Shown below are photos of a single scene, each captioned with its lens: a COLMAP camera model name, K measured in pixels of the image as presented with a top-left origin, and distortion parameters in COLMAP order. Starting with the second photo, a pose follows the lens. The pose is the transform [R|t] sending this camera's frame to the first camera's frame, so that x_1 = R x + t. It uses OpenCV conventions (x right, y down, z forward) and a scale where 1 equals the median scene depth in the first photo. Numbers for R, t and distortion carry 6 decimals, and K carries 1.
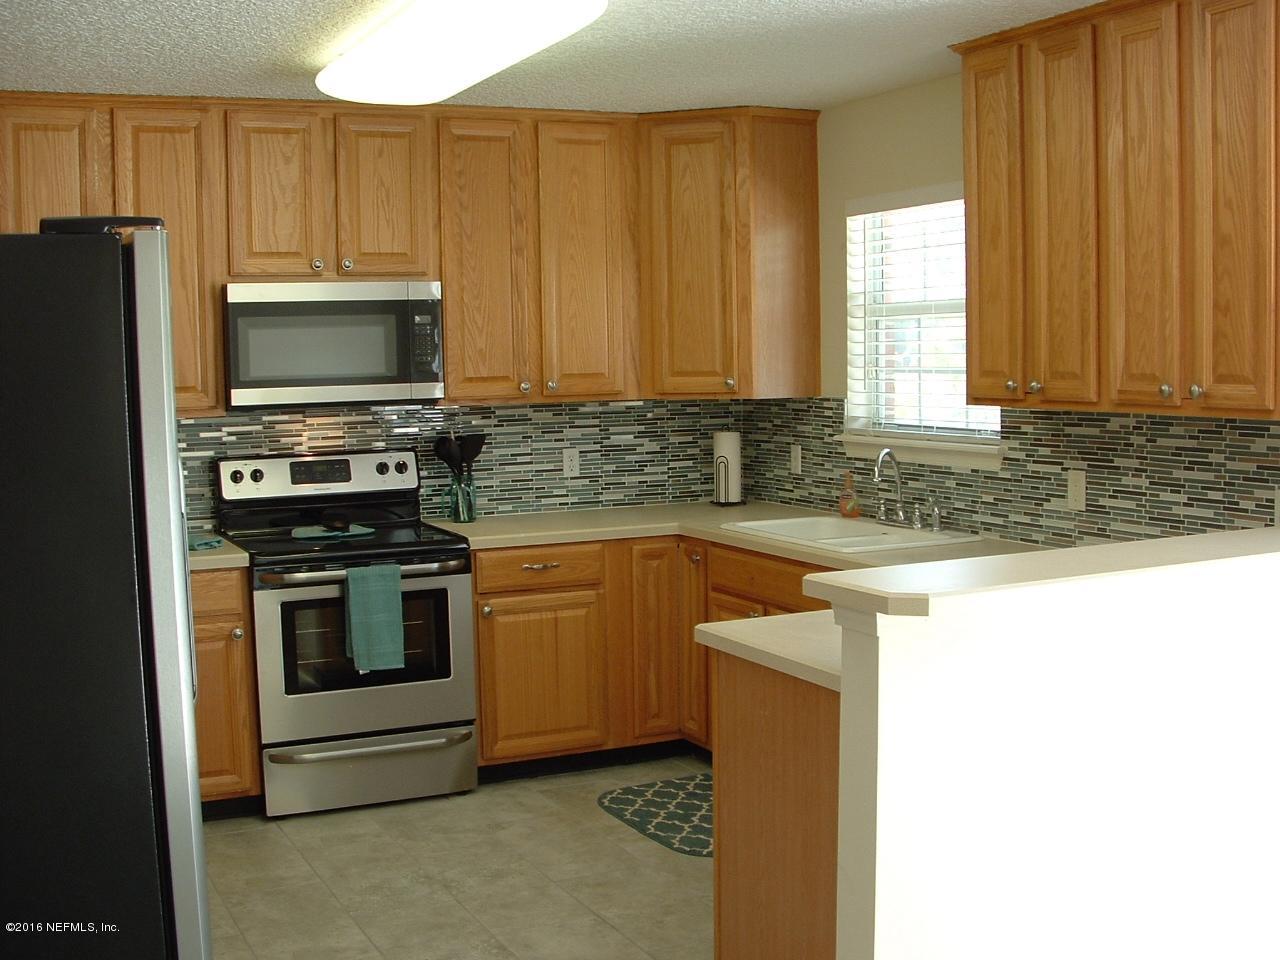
lens RADIAL K [[1508.6, 0, 656.3], [0, 1508.6, 483.8], [0, 0, 1]] dist [-0.259284, 0.322381]
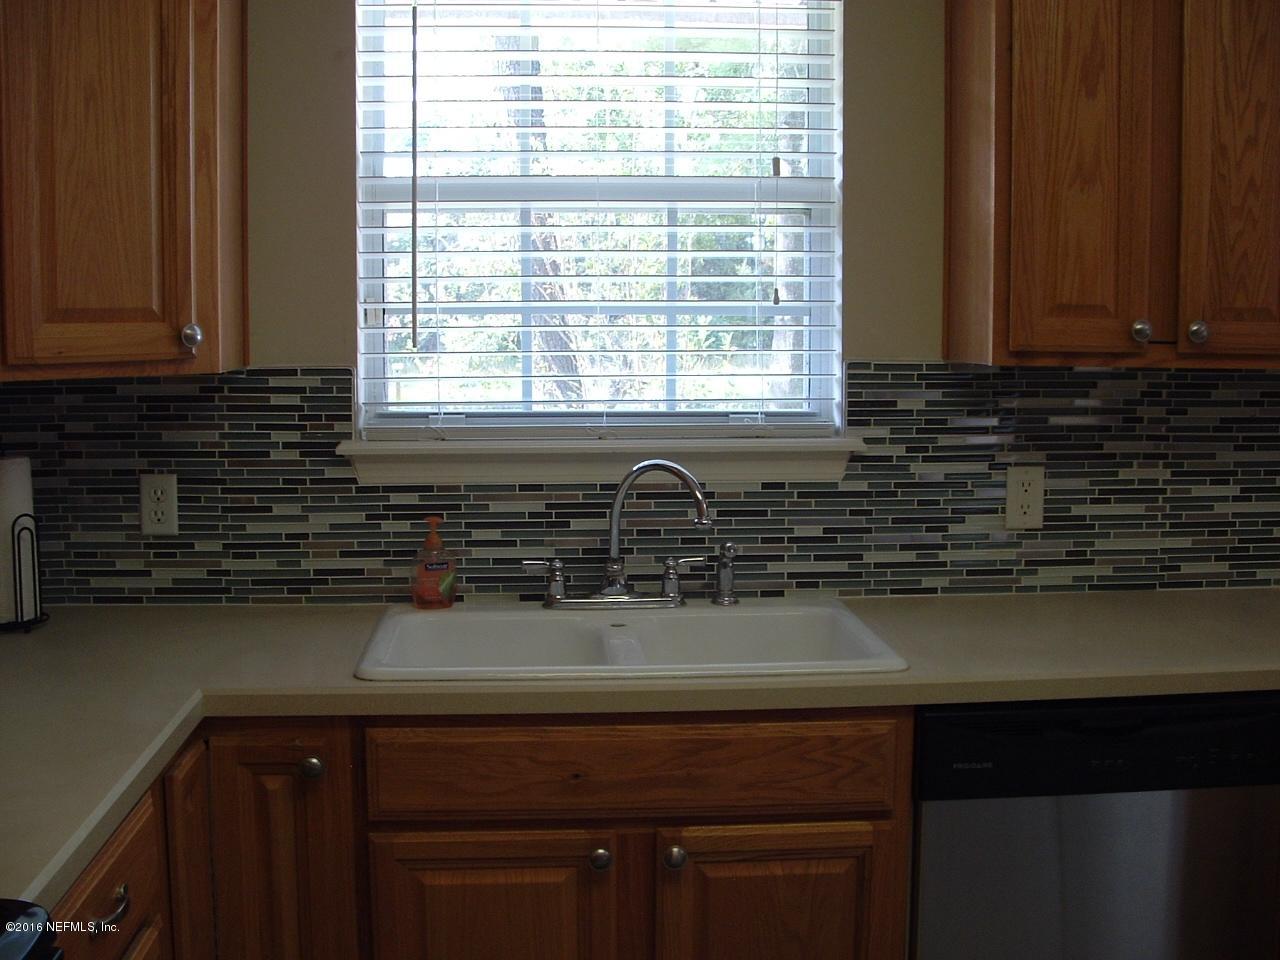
lens RADIAL K [[1508.6, 0, 656.3], [0, 1508.6, 483.8], [0, 0, 1]] dist [-0.259284, 0.322381]
pose [[0.368374, -0.085255, 0.925760, -0.343467], [0.073418, 0.995344, 0.062449, -0.050231], [-0.926774, 0.044962, 0.372918, 0.867721]]
